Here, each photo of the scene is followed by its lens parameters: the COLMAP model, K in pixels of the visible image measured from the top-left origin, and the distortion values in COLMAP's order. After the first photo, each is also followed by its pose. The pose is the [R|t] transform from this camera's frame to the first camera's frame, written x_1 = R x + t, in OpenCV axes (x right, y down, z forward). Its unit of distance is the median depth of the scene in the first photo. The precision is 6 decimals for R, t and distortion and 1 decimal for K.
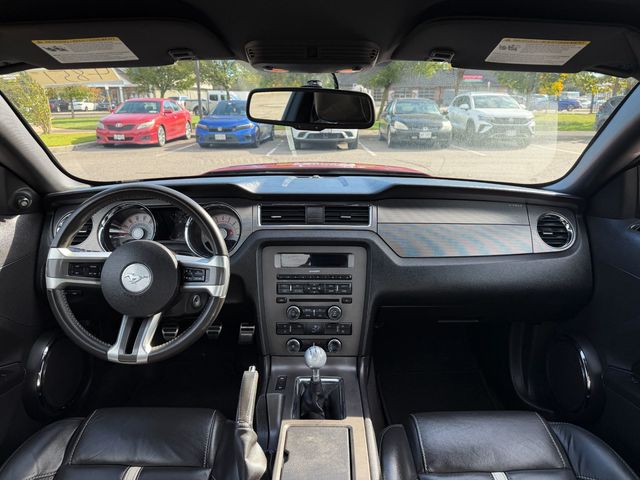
lens RADIAL K [[464.5, 0, 320.0], [0, 464.5, 240.0], [0, 0, 1]] dist [0.005736, 0.000279]
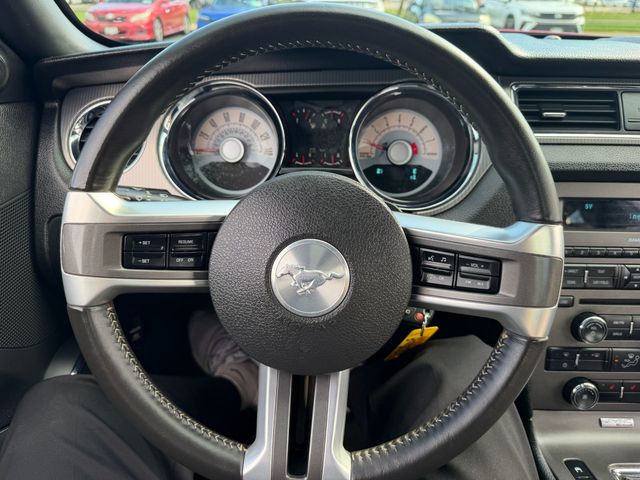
lens RADIAL K [[474.5, 0, 320.0], [0, 474.5, 240.0], [0, 0, 1]] dist [0.021287, -0.042557]
pose [[0.999884, 0.014724, -0.003849, -0.322272], [-0.013771, 0.983028, 0.182937, -0.014258], [0.006477, -0.182863, 0.983117, 0.533318]]
